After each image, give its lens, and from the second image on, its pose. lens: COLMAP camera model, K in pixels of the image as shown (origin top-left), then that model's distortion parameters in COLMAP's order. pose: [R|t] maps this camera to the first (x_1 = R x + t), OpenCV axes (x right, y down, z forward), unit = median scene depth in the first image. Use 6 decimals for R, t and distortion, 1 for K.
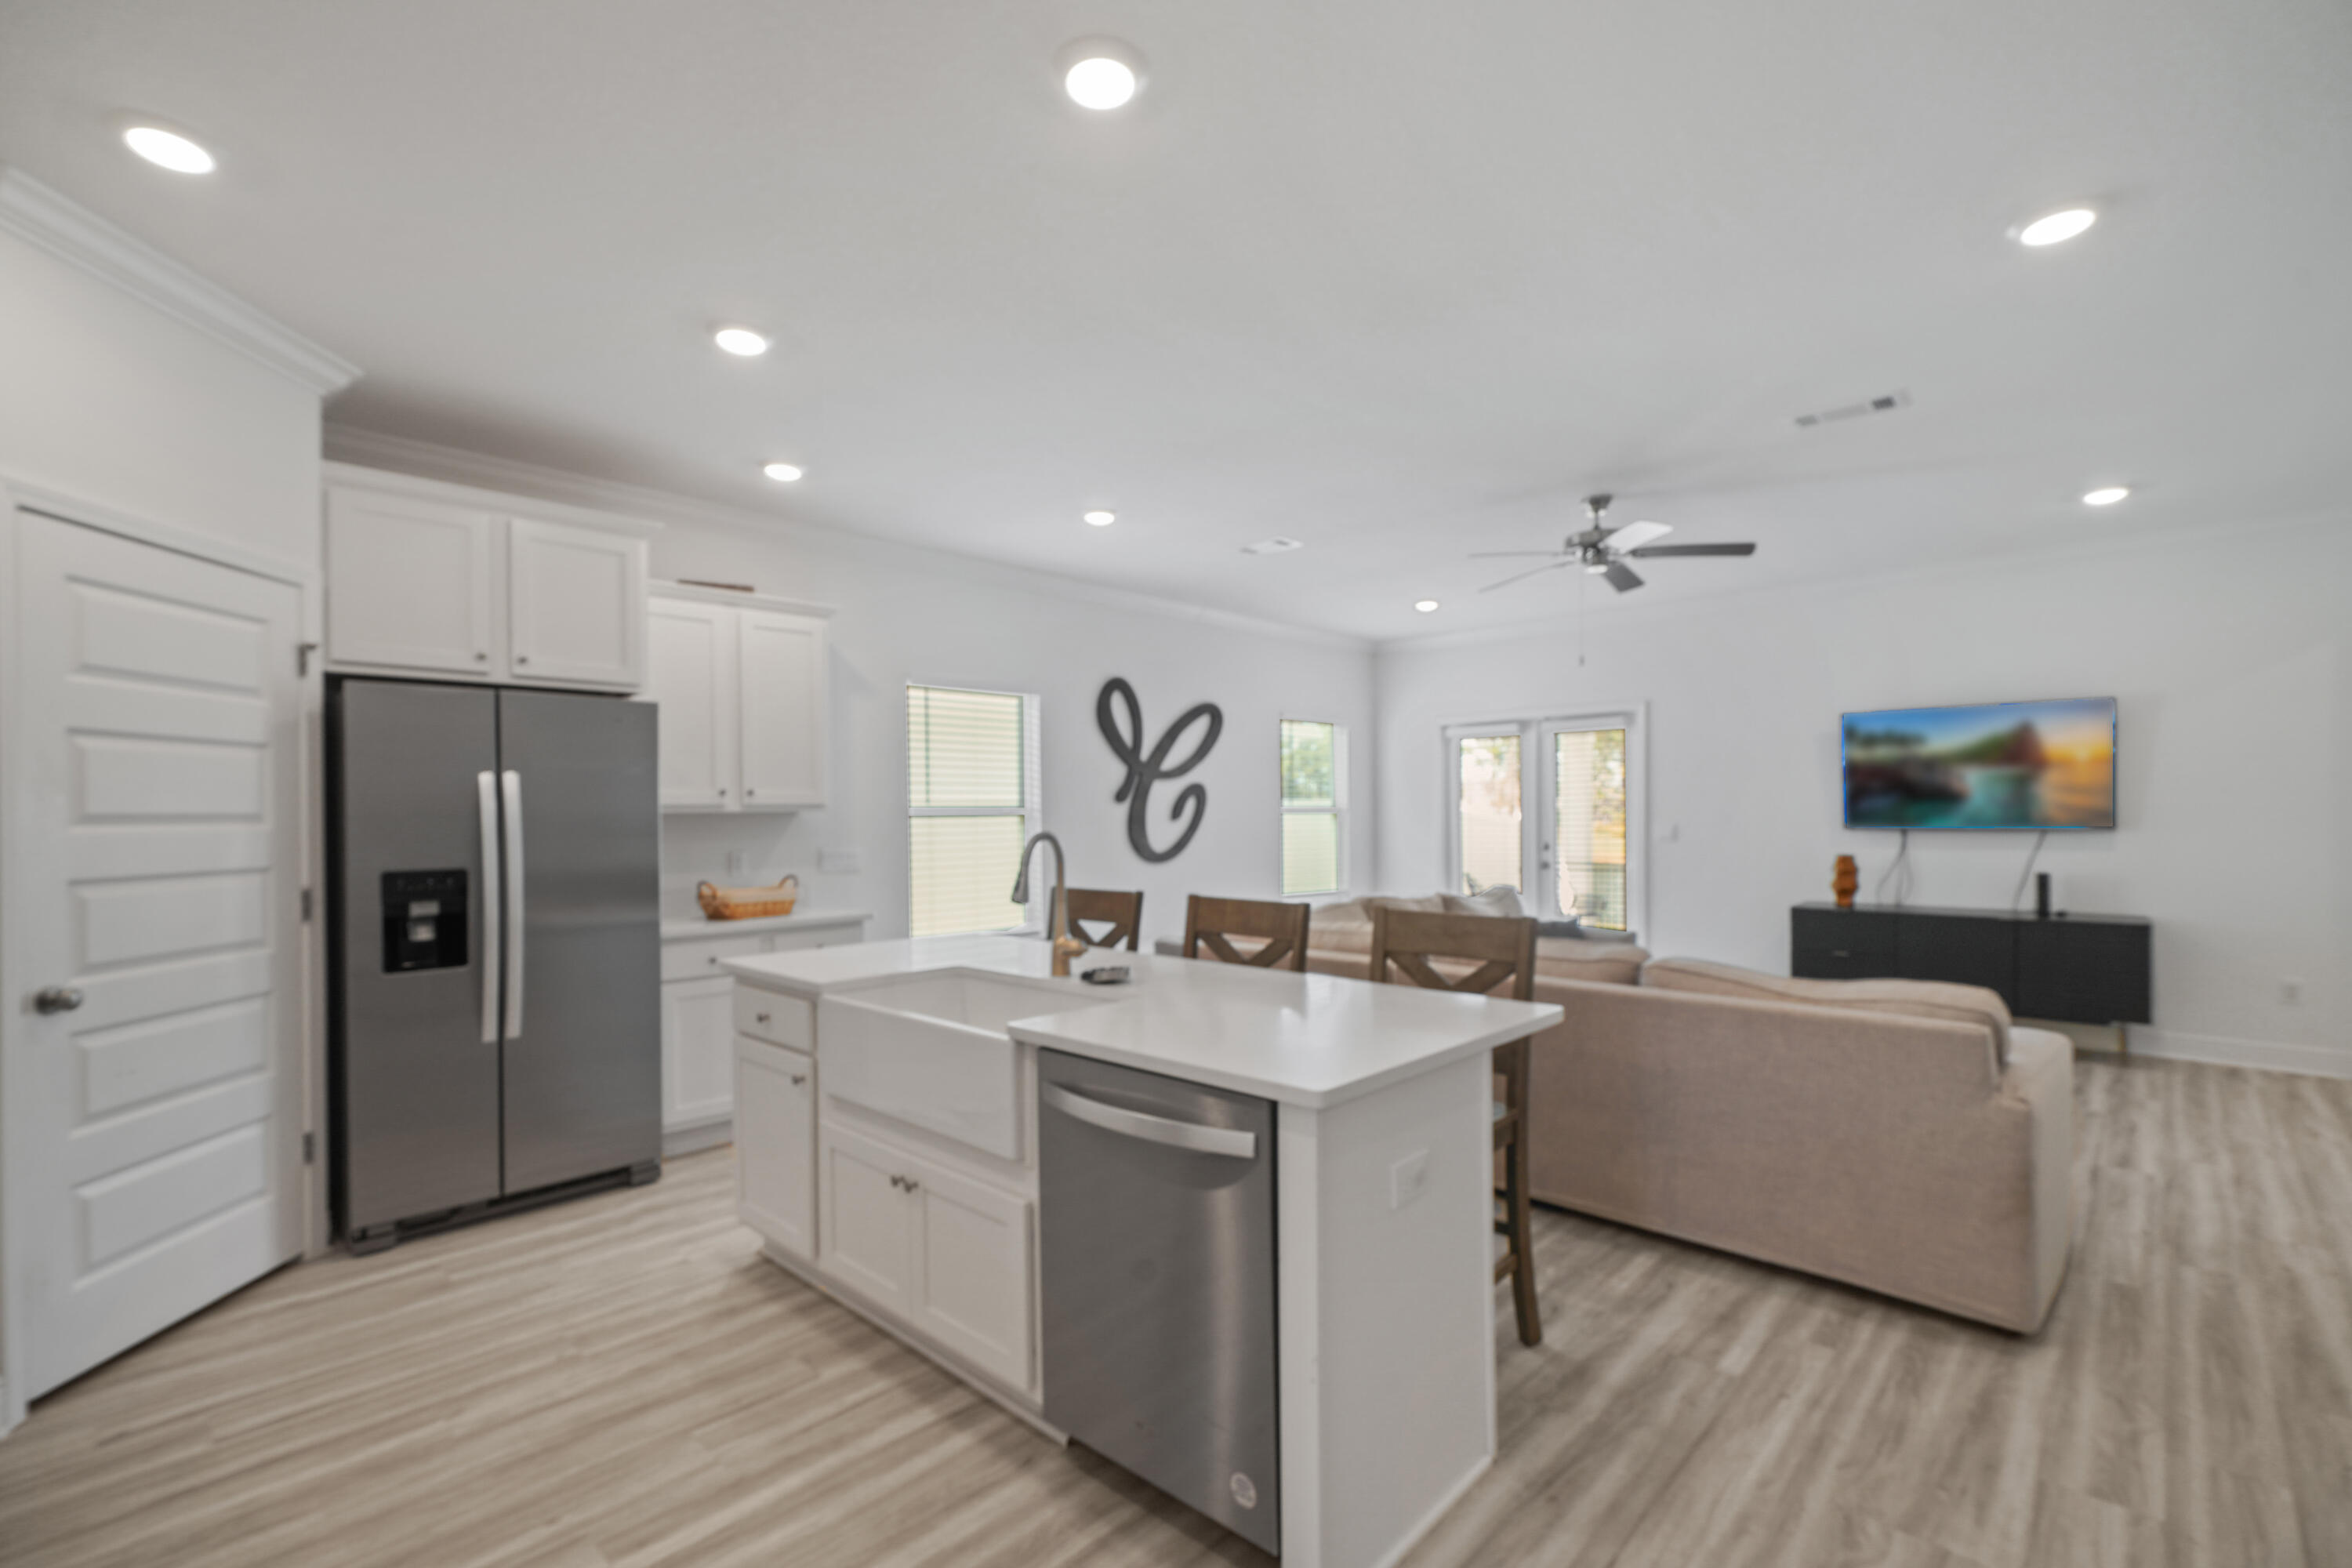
lens RADIAL K [[1059.7, 0, 1142.6], [0, 1059.7, 813.3], [0, 0, 1]] dist [-0.002269, -0.000260]
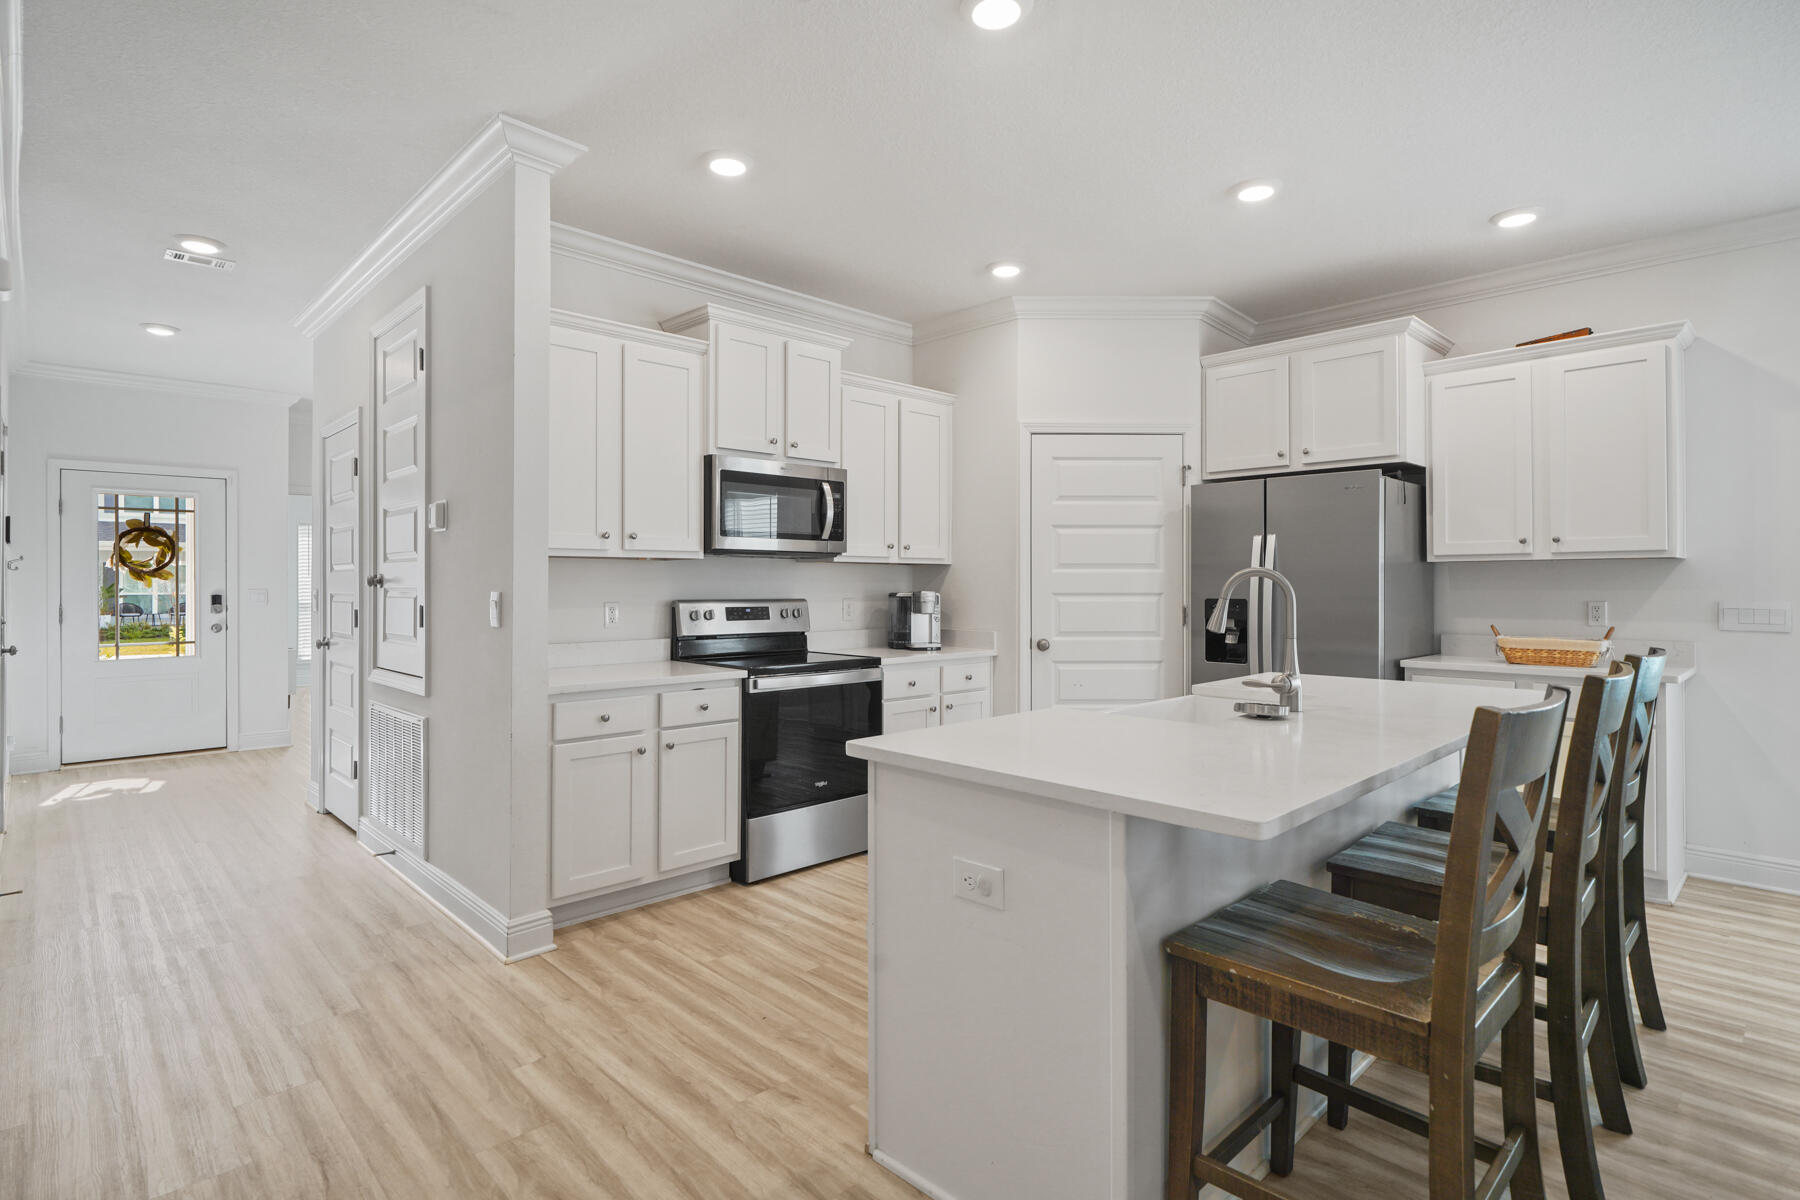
lens RADIAL K [[892.2, 0, 886.1], [0, 892.2, 579.3], [0, 0, 1]] dist [-0.003124, 0.001957]
pose [[-0.044867, 0.004522, -0.998983, 0.611464], [0.001001, 0.999989, 0.004481, 0.016841], [0.998992, -0.000799, -0.044871, 0.498424]]
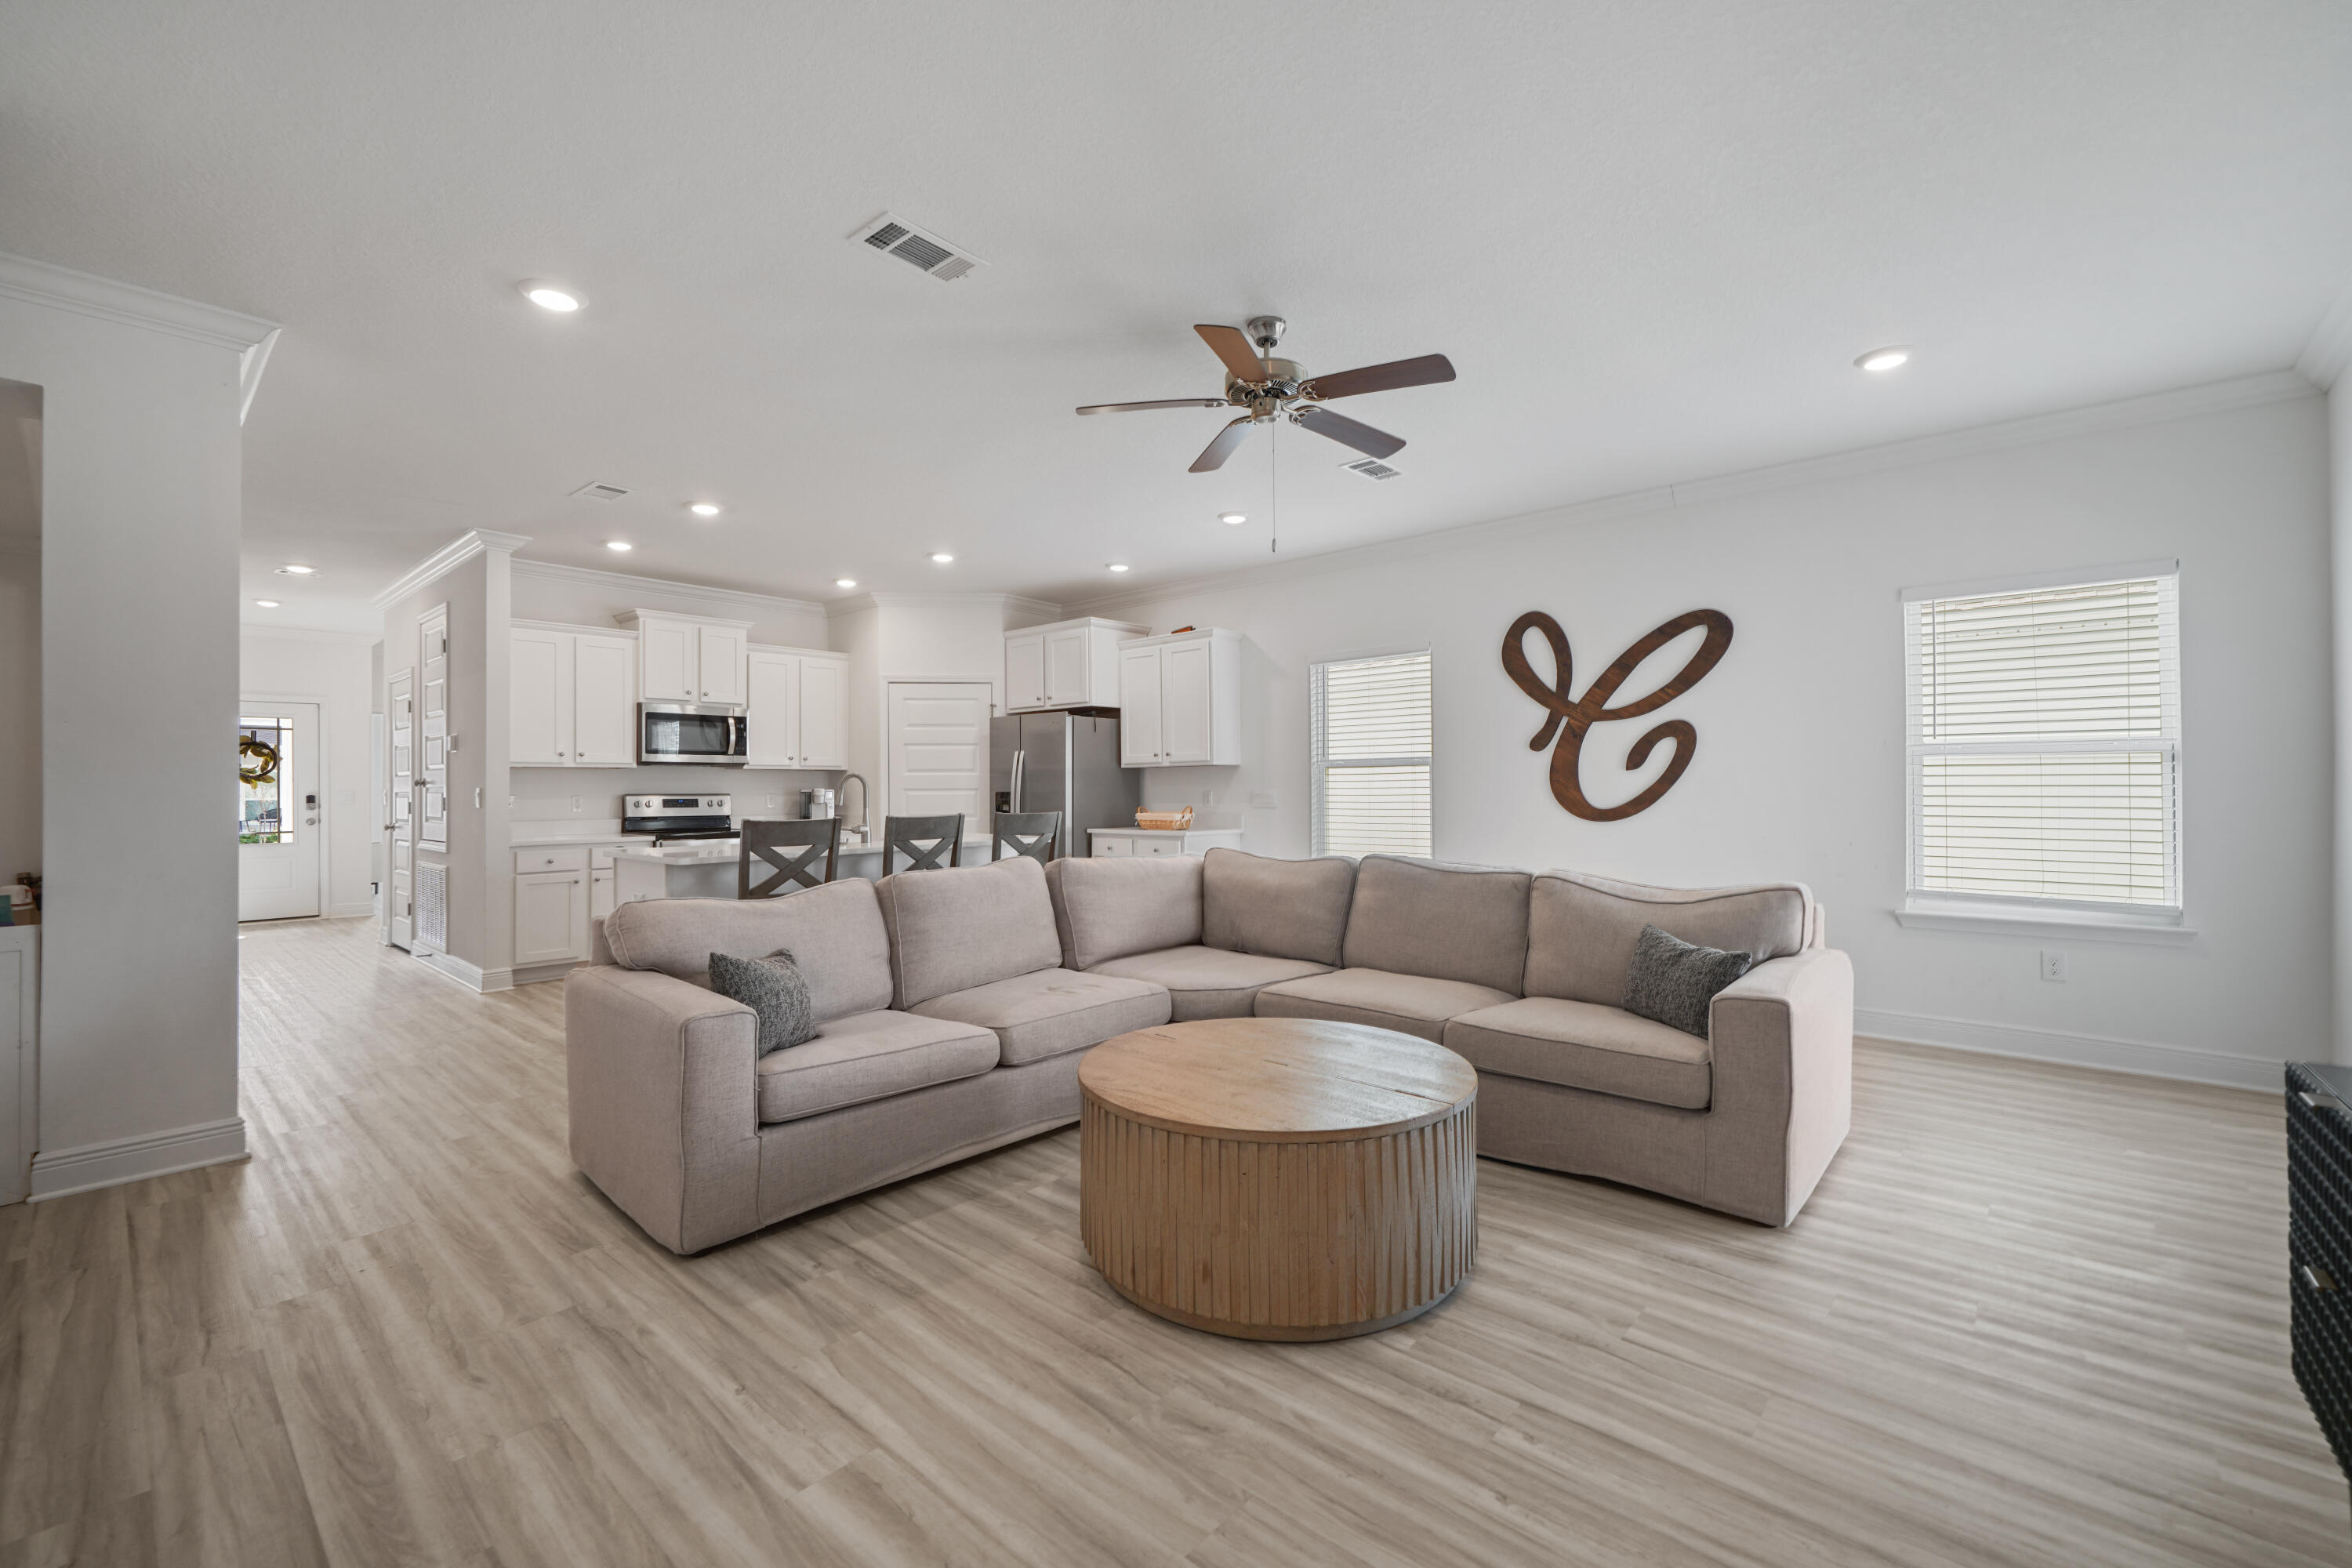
lens RADIAL K [[973.7, 0, 1164.1], [0, 973.7, 776.3], [0, 0, 1]] dist [0.000305, -0.000135]
pose [[0.028758, -0.000966, -0.999586, 1.434961], [0.005102, 0.999987, -0.000820, 0.019952], [0.999573, -0.005076, 0.028763, 1.182424]]
